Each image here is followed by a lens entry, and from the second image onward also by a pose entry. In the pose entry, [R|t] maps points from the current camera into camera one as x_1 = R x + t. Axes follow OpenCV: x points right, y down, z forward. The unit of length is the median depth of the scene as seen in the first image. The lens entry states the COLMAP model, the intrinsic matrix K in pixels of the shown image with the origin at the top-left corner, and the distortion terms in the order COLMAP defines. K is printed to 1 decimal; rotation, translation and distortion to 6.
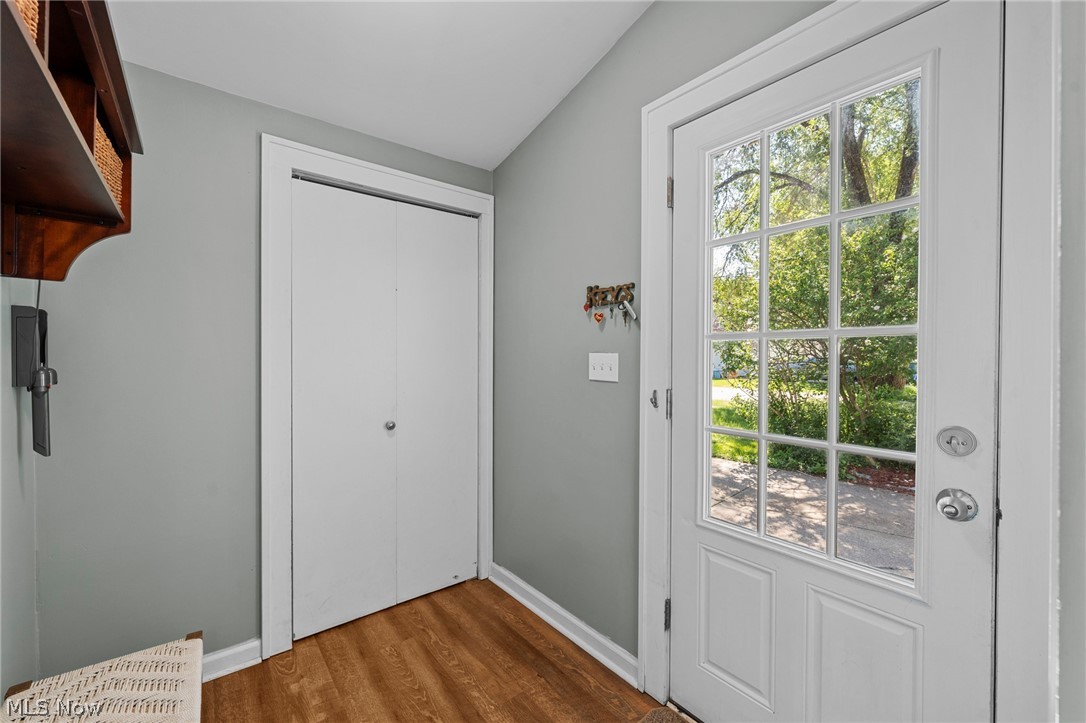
lens RADIAL K [[438.3, 0, 543.0], [0, 438.3, 361.5], [0, 0, 1]] dist [0.000802, 0.000024]
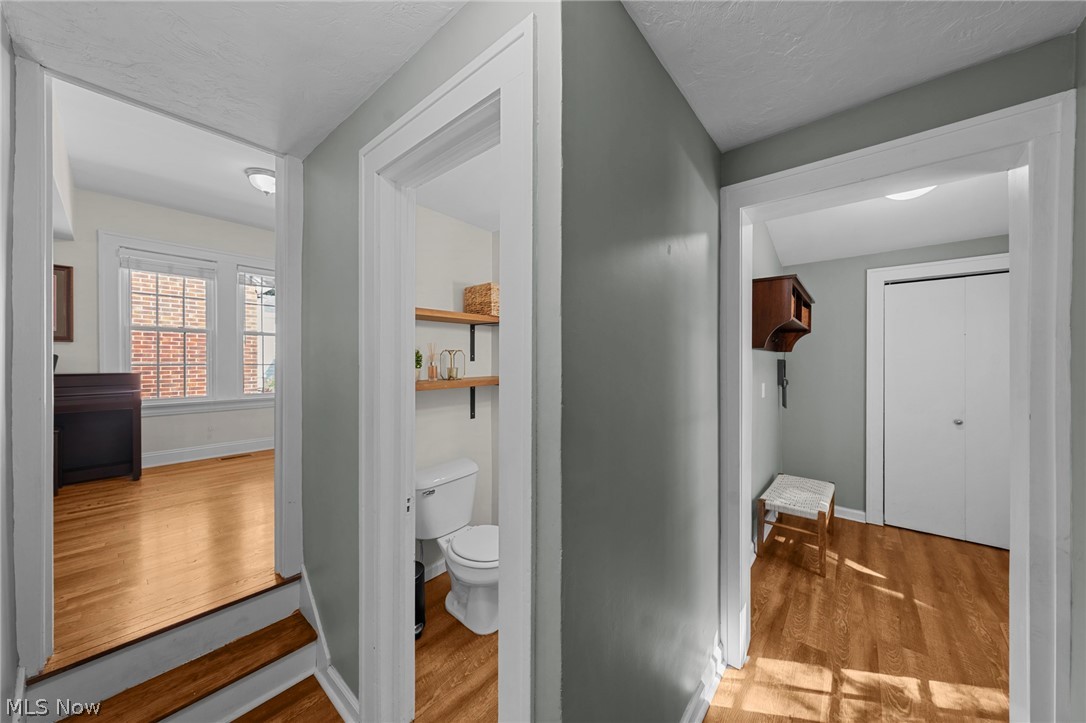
lens RADIAL K [[373.9, 0, 543.0], [0, 373.9, 361.5], [0, 0, 1]] dist [0.000368, 0.000043]
pose [[0.199237, -0.004229, -0.979942, 0.902918], [-0.011509, 0.999912, -0.006655, -0.060096], [0.979884, 0.012604, 0.199170, -0.979833]]
